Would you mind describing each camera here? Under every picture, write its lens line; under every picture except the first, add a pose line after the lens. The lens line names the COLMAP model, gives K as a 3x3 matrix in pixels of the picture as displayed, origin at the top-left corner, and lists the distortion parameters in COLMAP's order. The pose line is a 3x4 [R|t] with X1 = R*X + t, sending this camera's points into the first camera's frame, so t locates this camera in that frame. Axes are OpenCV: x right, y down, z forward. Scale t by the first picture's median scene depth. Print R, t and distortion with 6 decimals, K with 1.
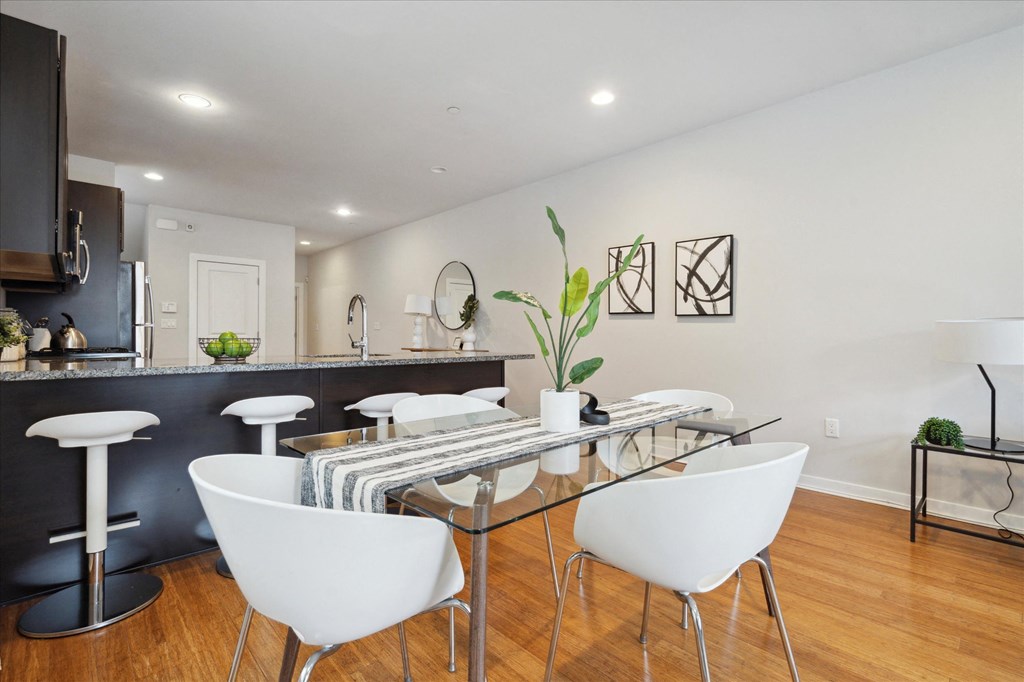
lens RADIAL K [[474.2, 0, 512.2], [0, 474.2, 336.0], [0, 0, 1]] dist [-0.003521, 0.002584]
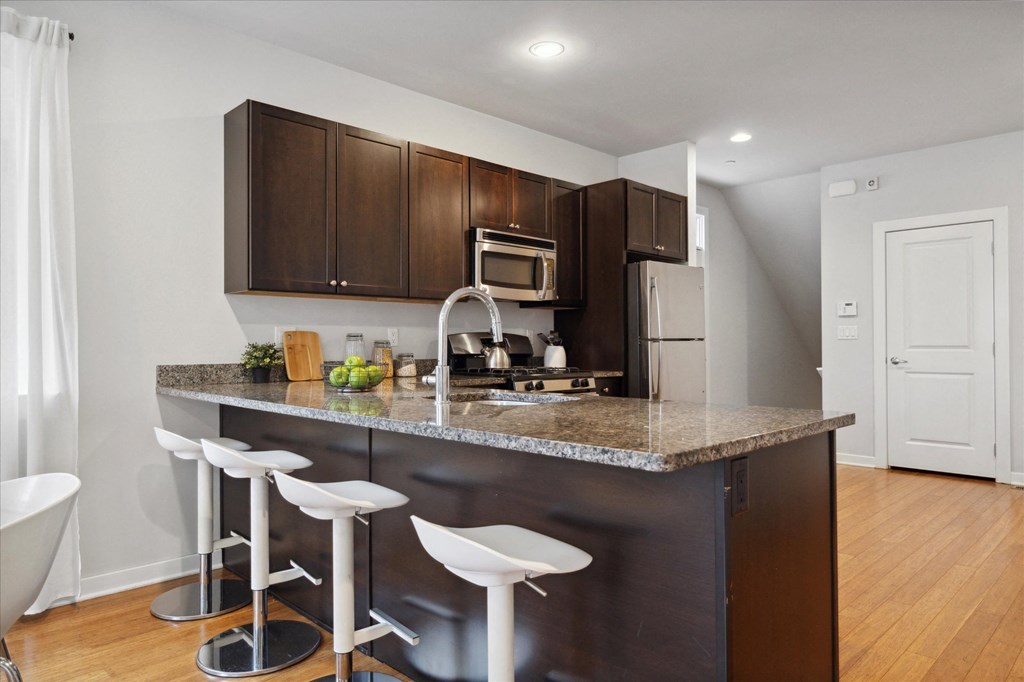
lens RADIAL K [[644.0, 0, 513.3], [0, 644.0, 340.6], [0, 0, 1]] dist [0.008584, 0.003268]
pose [[0.017850, -0.003340, -0.999835, 0.322546], [0.002547, 0.999991, -0.003295, -0.021201], [0.999837, -0.002488, 0.017858, 0.813207]]
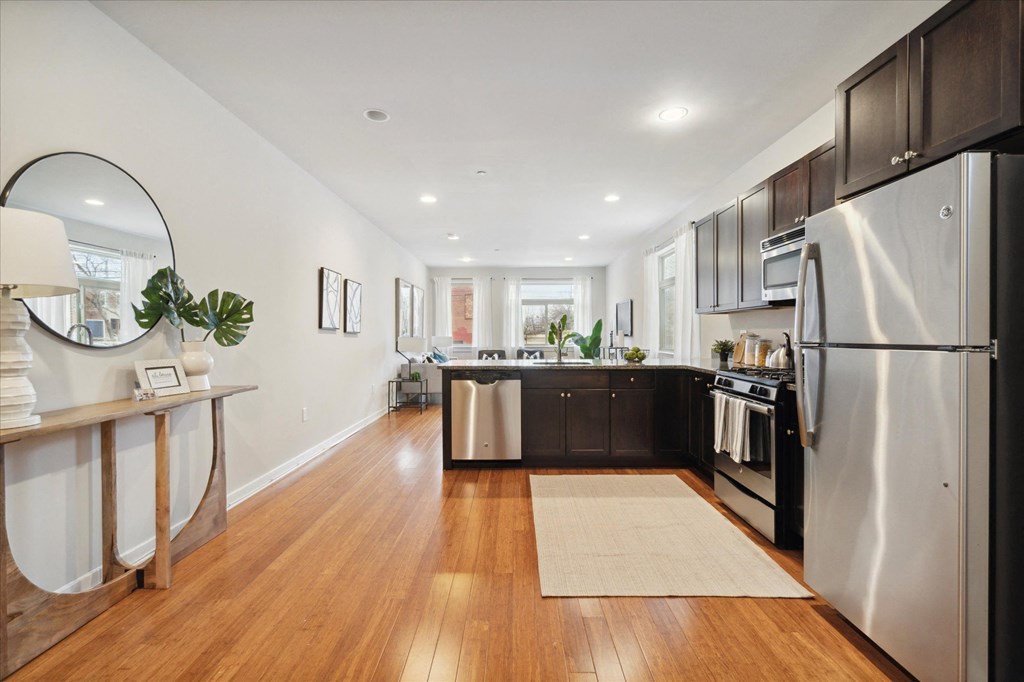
lens RADIAL K [[474.2, 0, 516.4], [0, 474.2, 339.6], [0, 0, 1]] dist [-0.003521, 0.002584]
pose [[-0.725391, -0.006203, 0.688309, -0.988467], [0.004059, 0.999903, 0.013288, -0.039636], [-0.688325, 0.012433, -0.725296, 1.712034]]
